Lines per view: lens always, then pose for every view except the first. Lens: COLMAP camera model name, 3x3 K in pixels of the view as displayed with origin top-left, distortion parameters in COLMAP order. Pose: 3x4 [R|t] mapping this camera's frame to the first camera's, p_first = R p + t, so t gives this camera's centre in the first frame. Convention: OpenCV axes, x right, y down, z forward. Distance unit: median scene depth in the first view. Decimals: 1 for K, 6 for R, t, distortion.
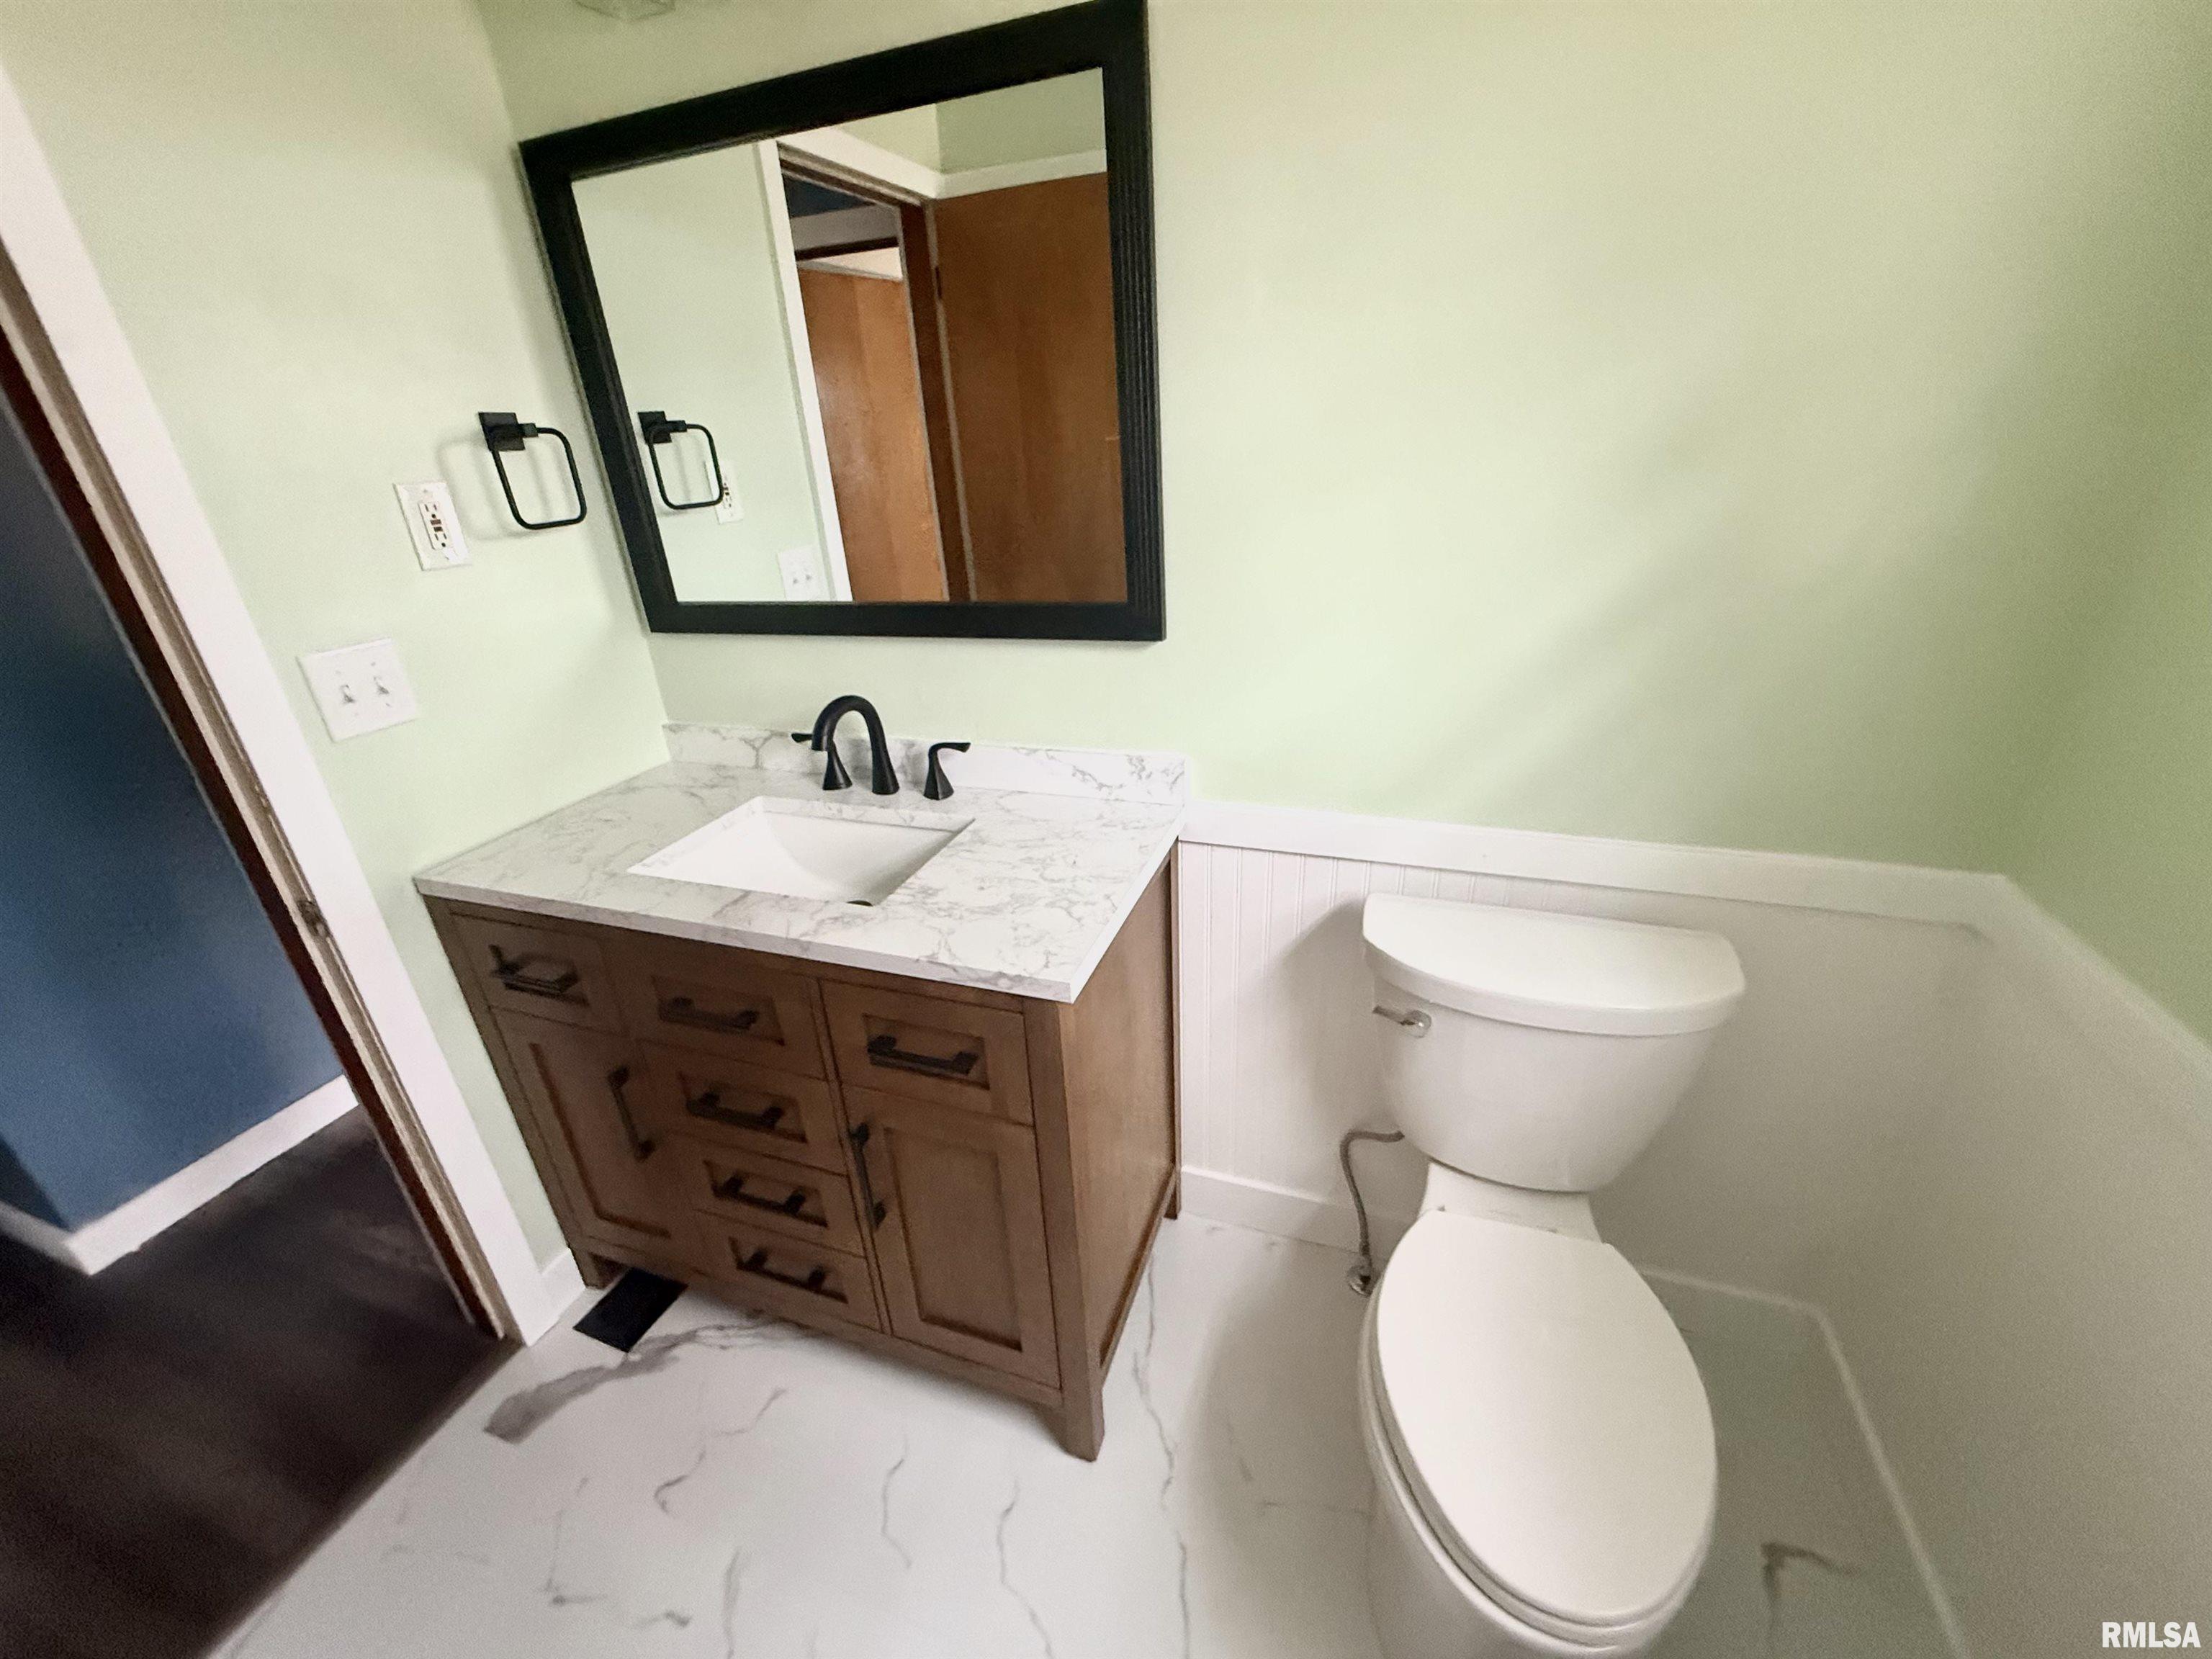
lens RADIAL K [[880.3, 0, 1099.7], [0, 880.3, 833.9], [0, 0, 1]] dist [0.000857, -0.000082]
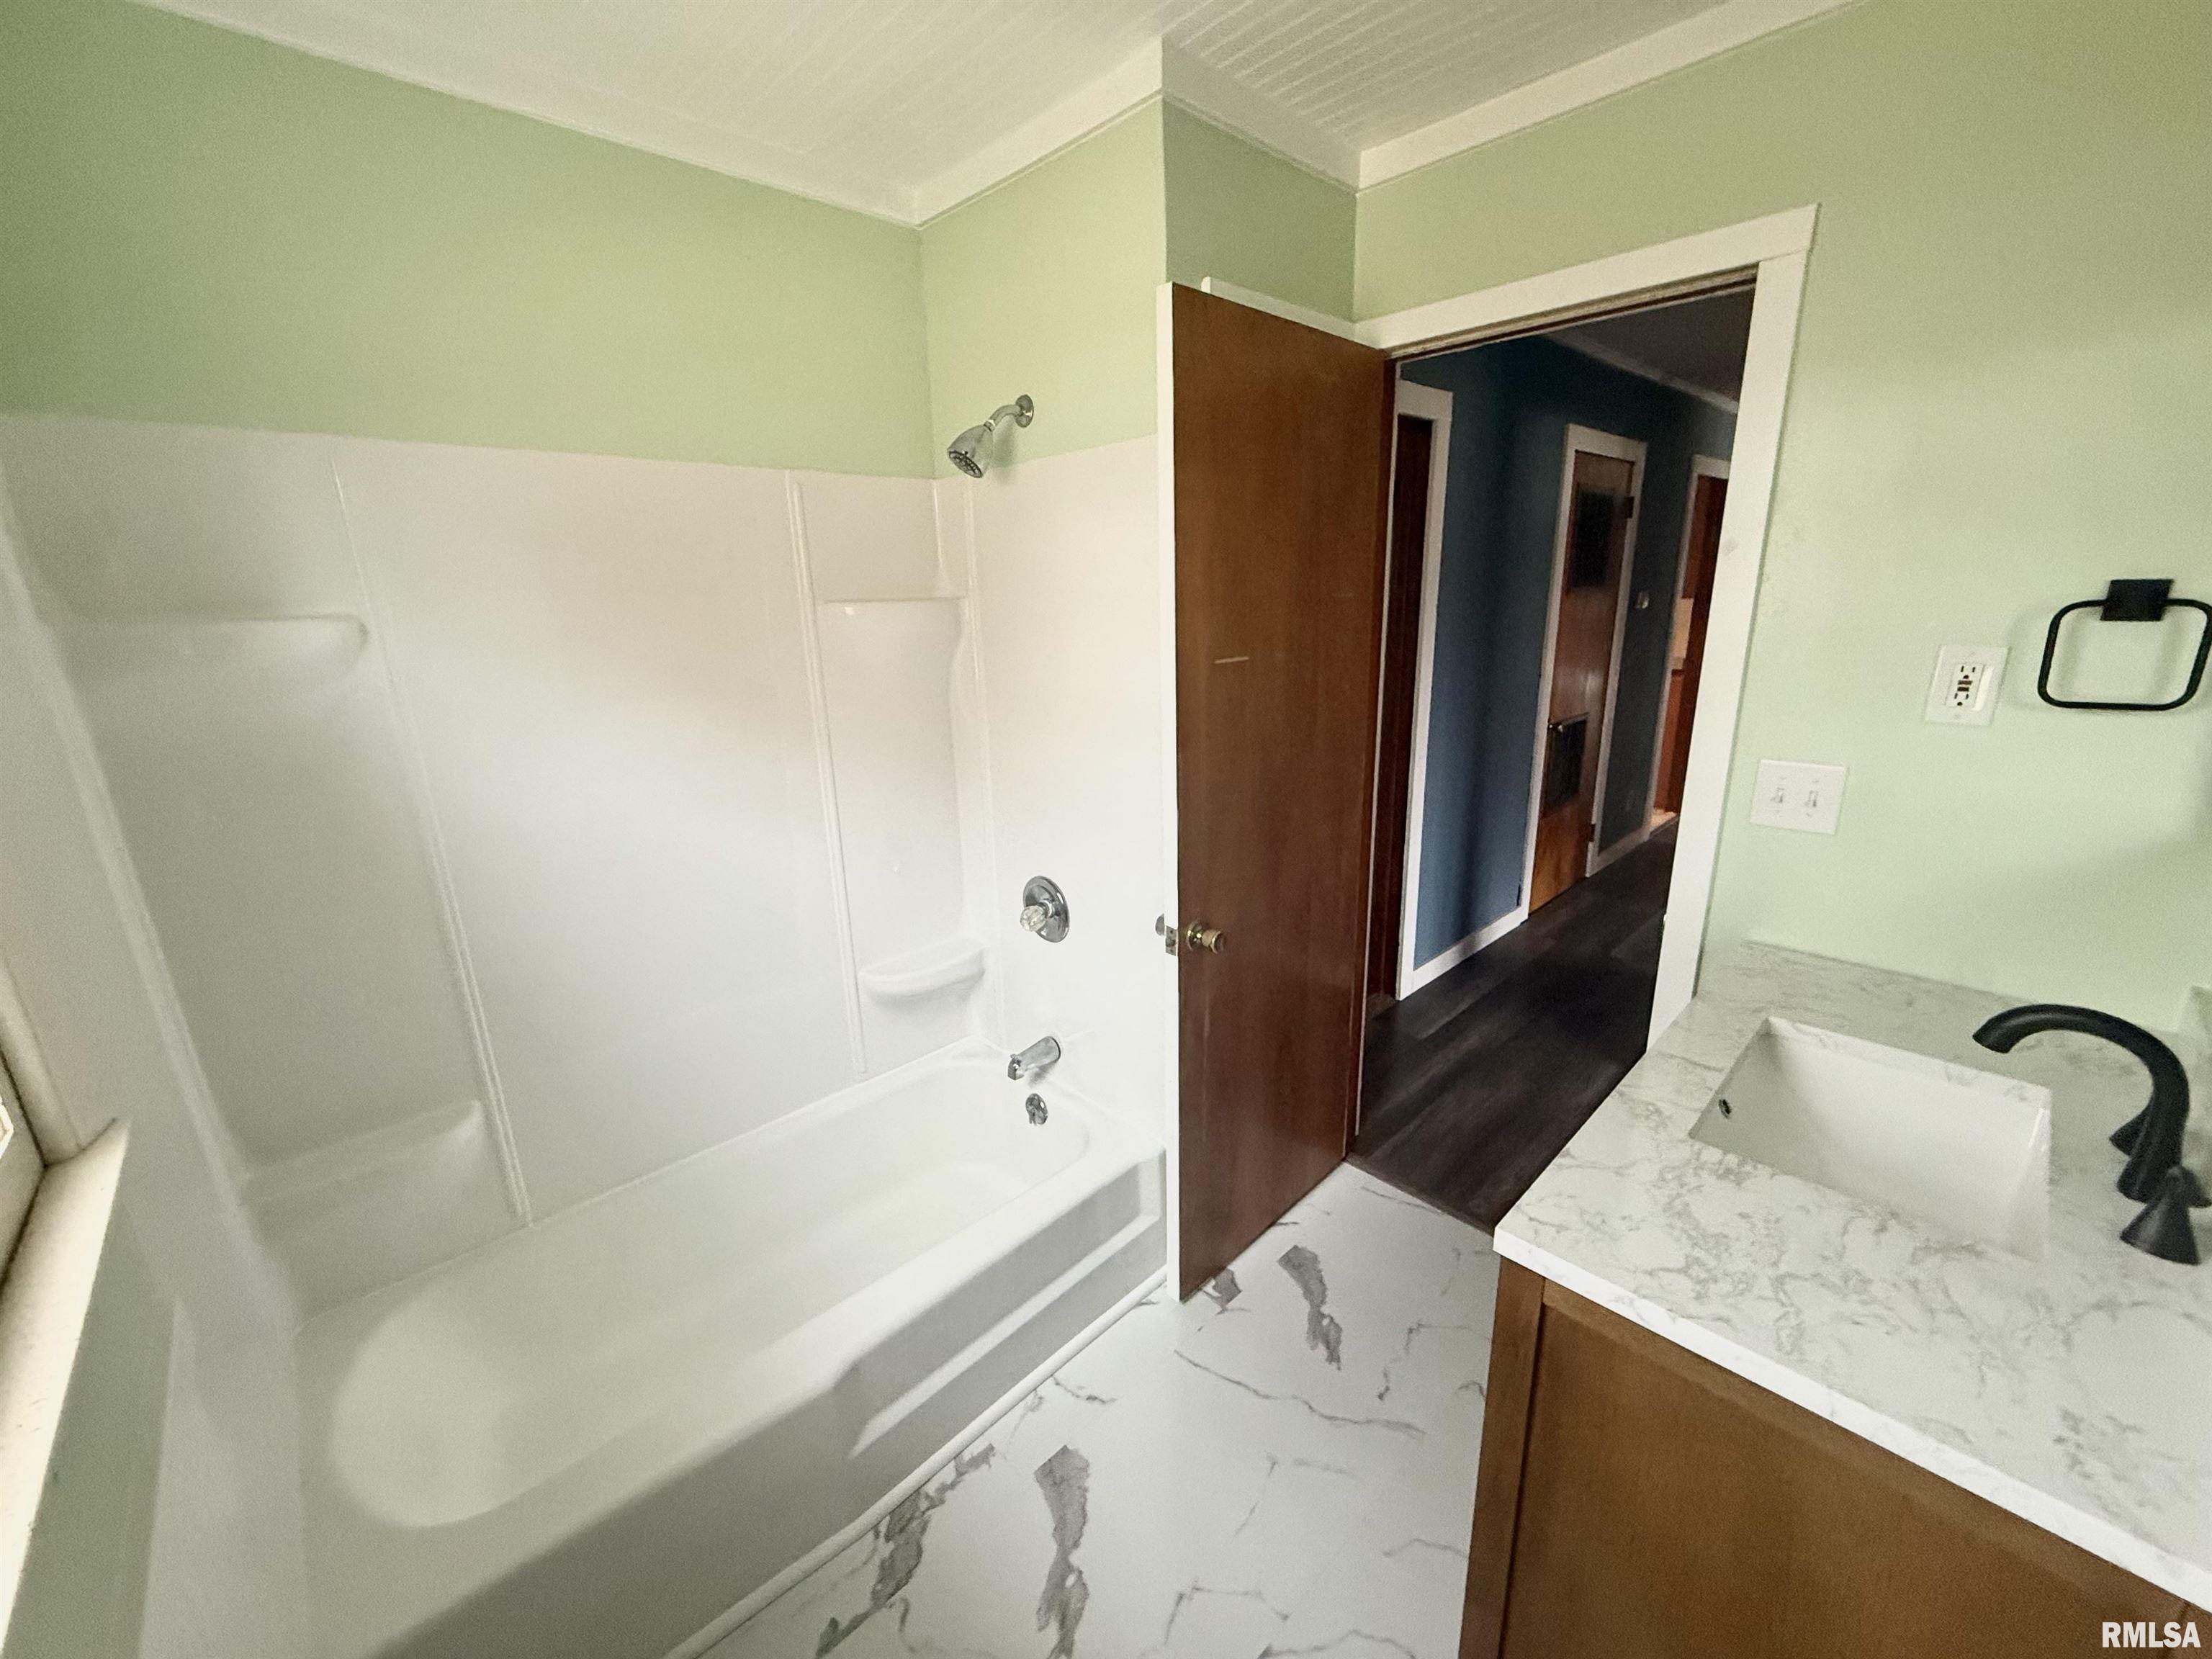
lens RADIAL K [[880.3, 0, 1099.7], [0, 880.3, 833.9], [0, 0, 1]] dist [0.000857, -0.000082]
pose [[-0.449646, 0.301653, -0.840728, 0.614244], [-0.318732, 0.825093, 0.466510, -0.362566], [0.834403, 0.477732, -0.274853, 0.518376]]
